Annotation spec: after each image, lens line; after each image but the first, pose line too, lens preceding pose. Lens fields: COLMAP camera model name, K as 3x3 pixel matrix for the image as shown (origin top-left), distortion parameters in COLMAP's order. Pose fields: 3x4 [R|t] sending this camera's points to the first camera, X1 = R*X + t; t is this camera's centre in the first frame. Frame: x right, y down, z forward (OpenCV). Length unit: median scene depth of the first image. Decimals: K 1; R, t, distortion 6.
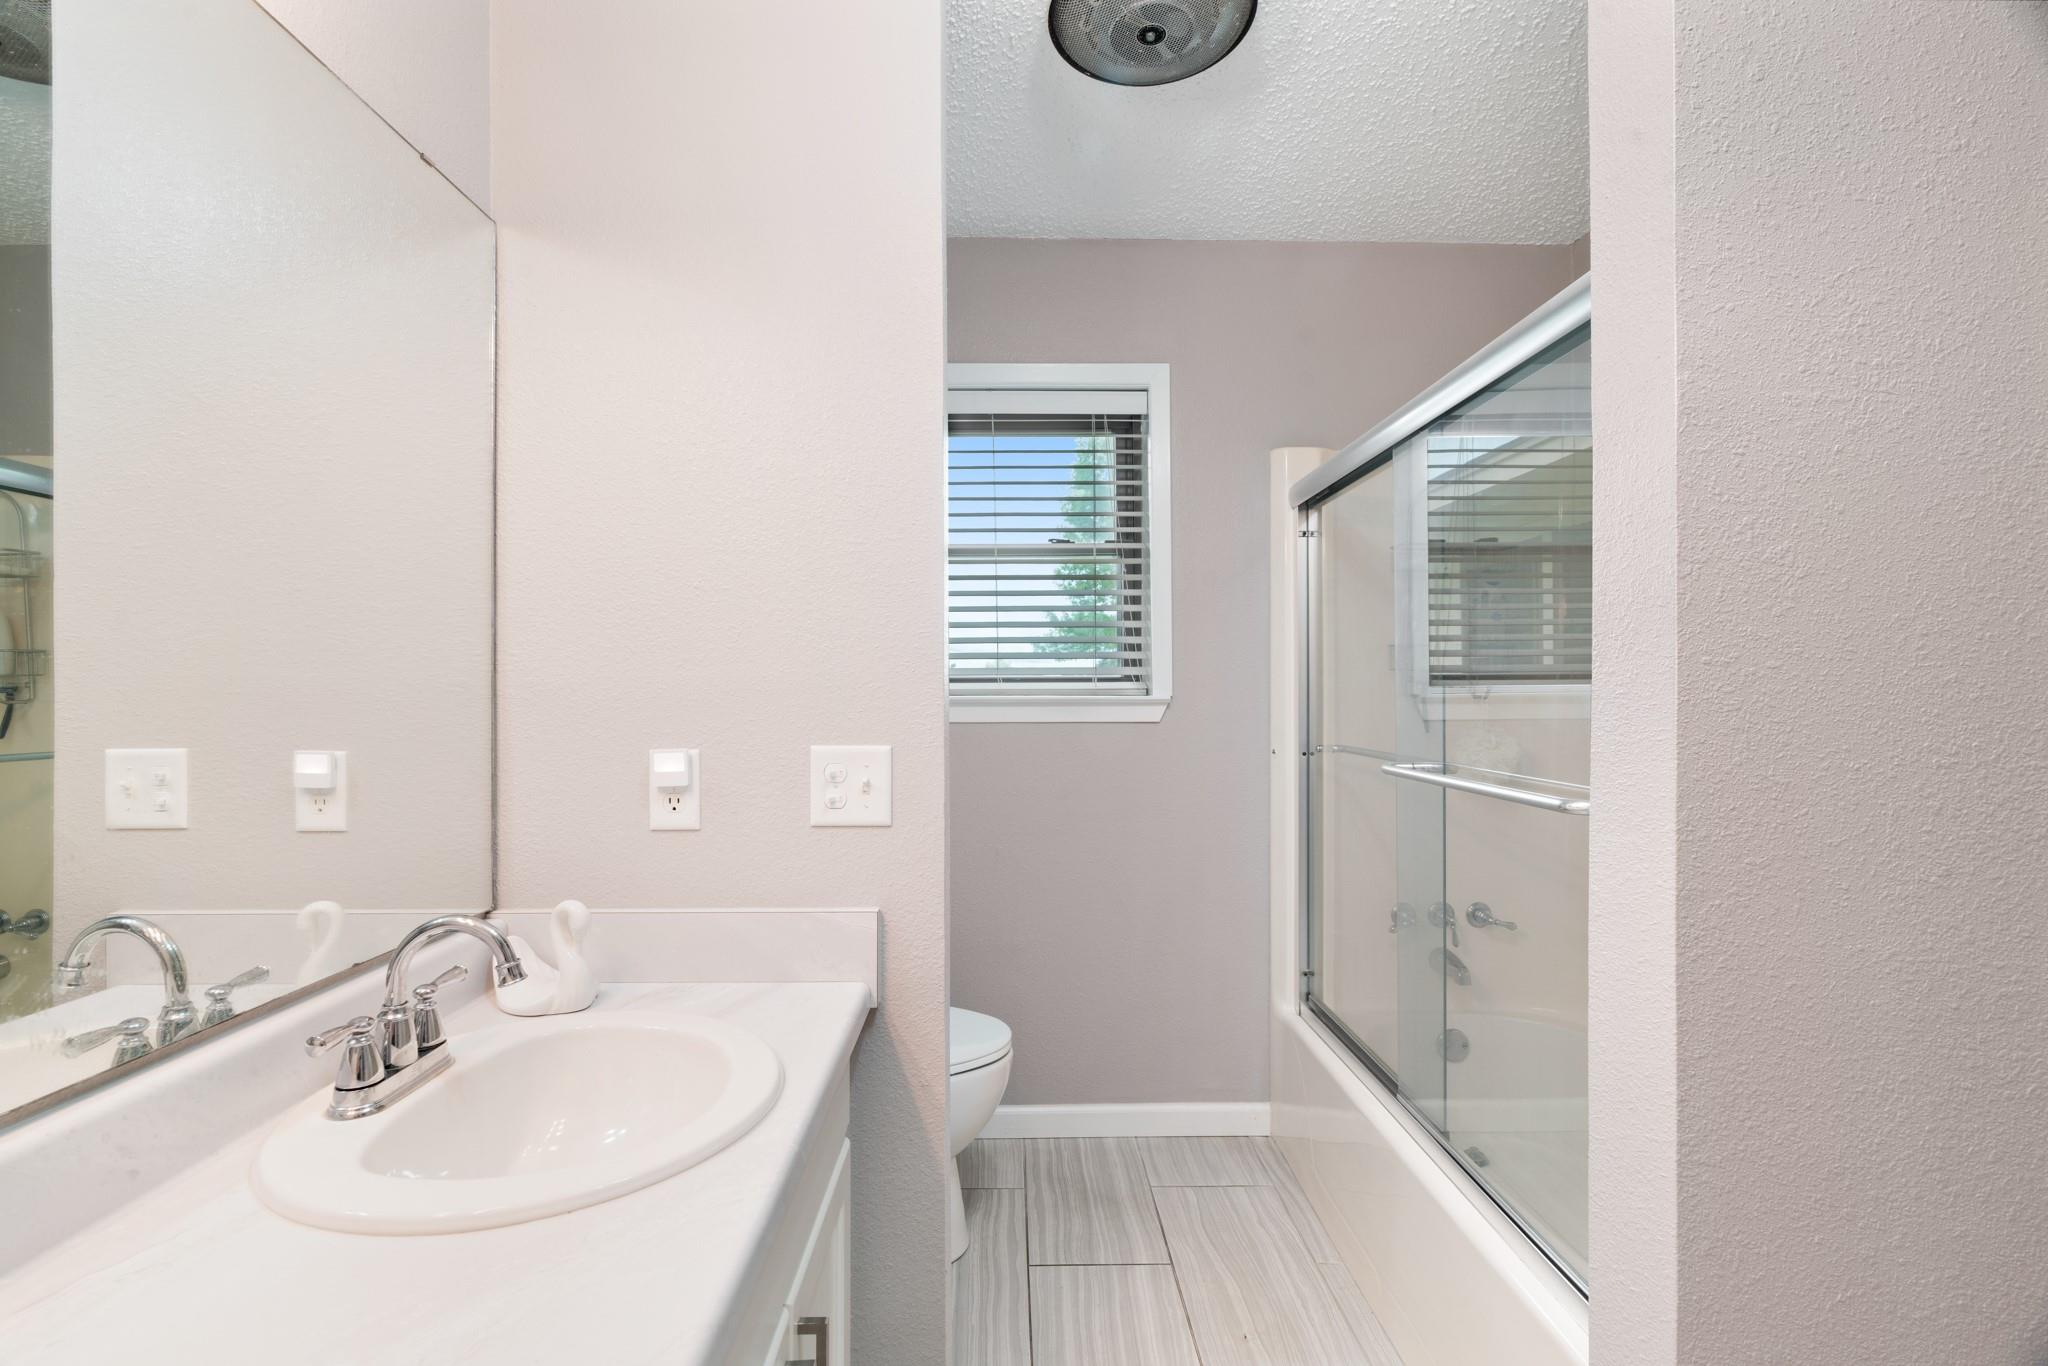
lens RADIAL K [[913.7, 0, 1022.8], [0, 913.7, 690.5], [0, 0, 1]] dist [-0.010621, 0.002767]
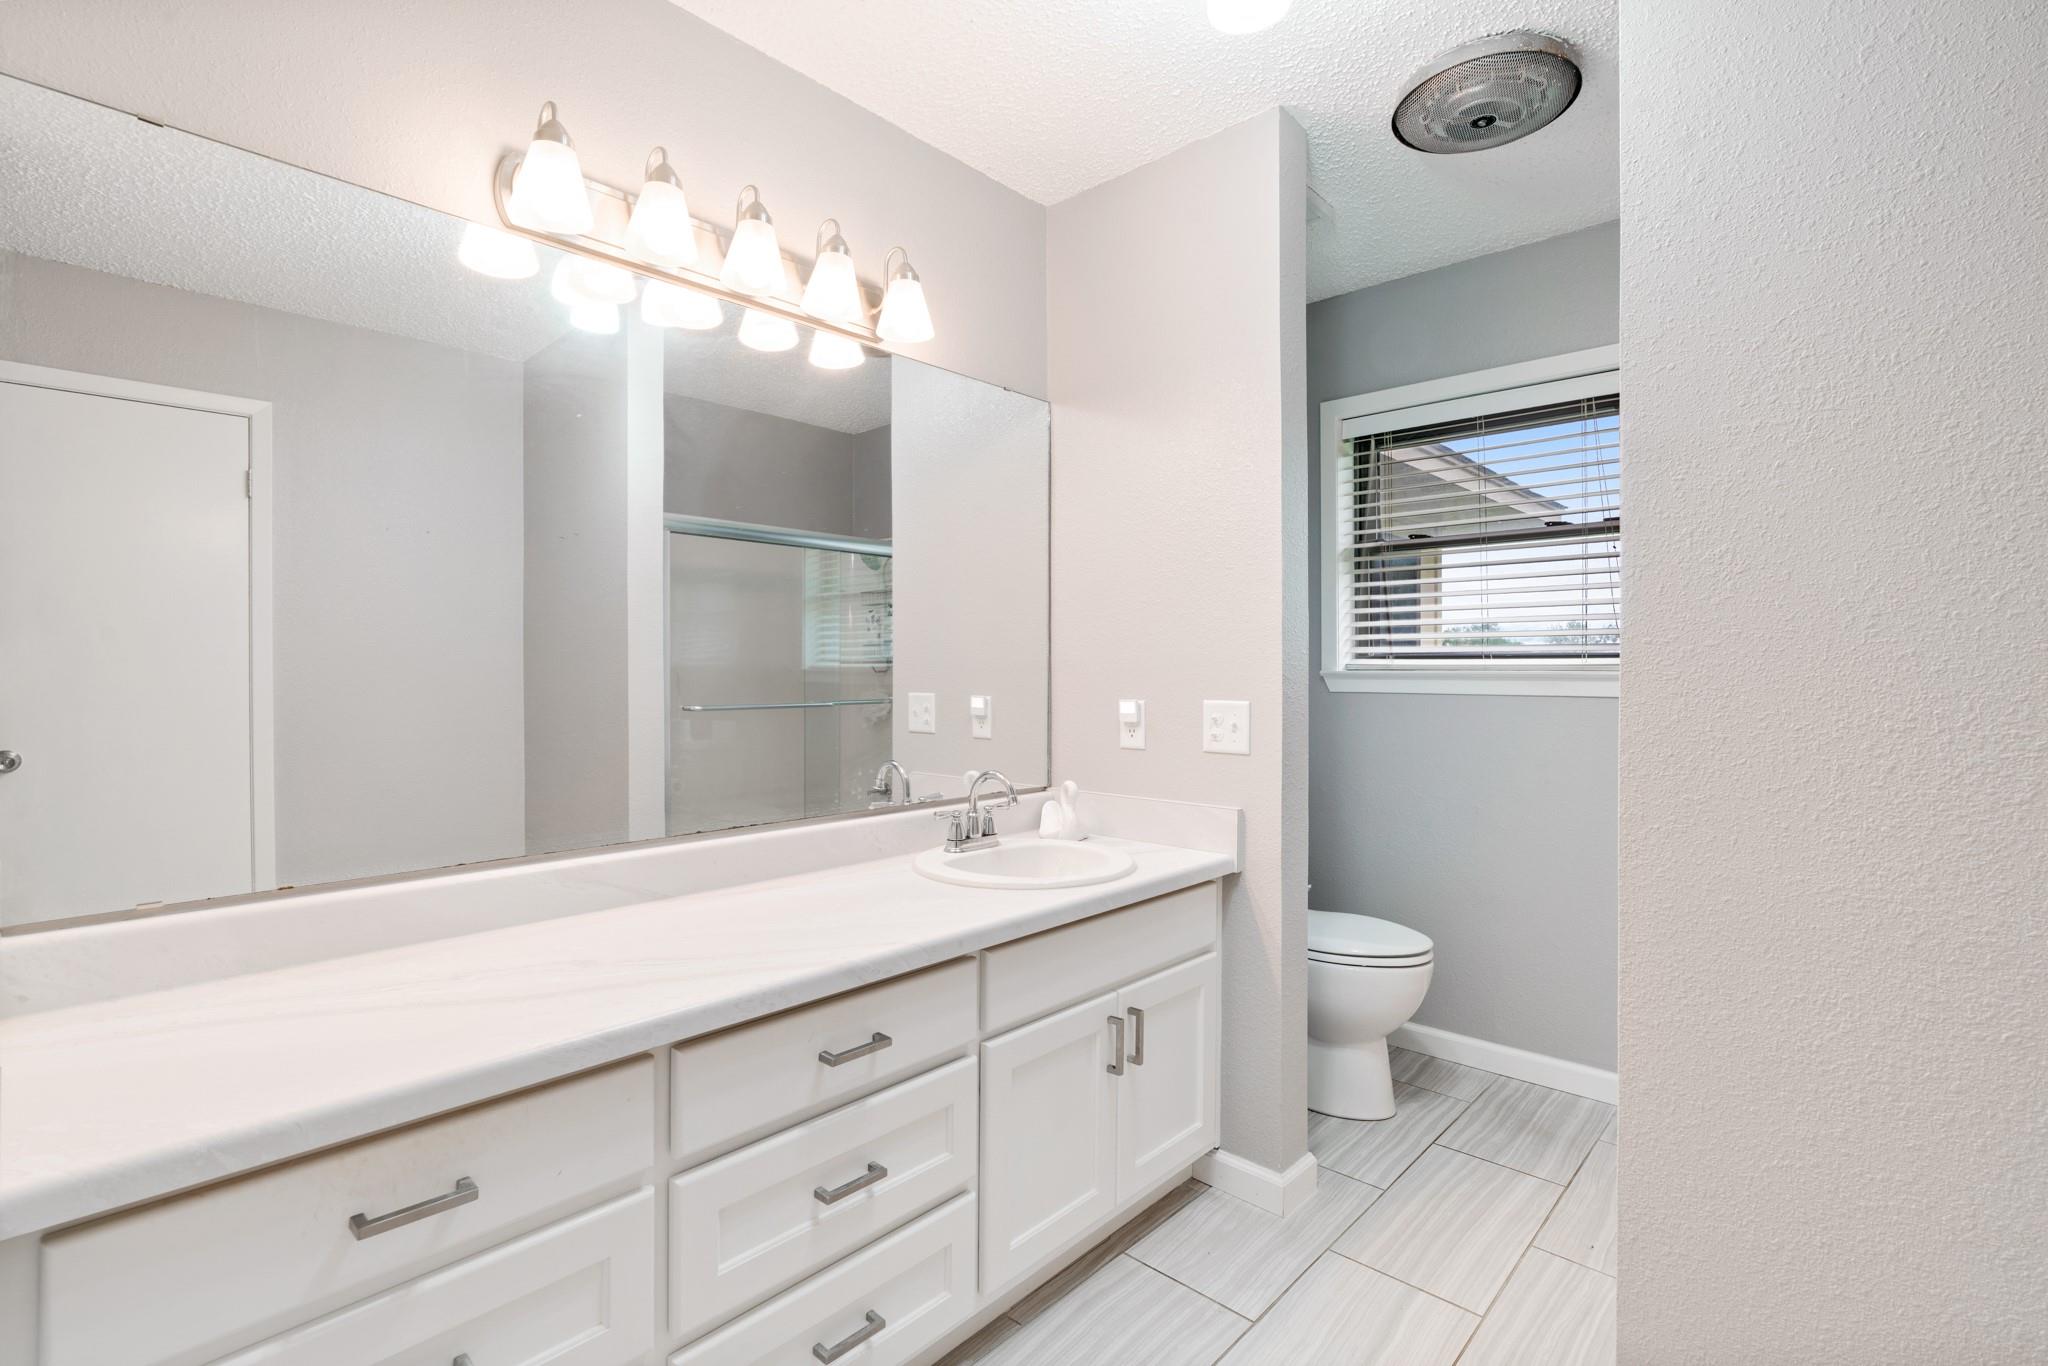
lens RADIAL K [[913.7, 0, 1029.7], [0, 913.7, 680.3], [0, 0, 1]] dist [-0.010621, 0.002767]
pose [[0.738155, 0.012728, -0.674511, 0.600984], [-0.003079, 0.999875, 0.015497, 0.004052], [0.674624, -0.009362, 0.738102, -0.349794]]
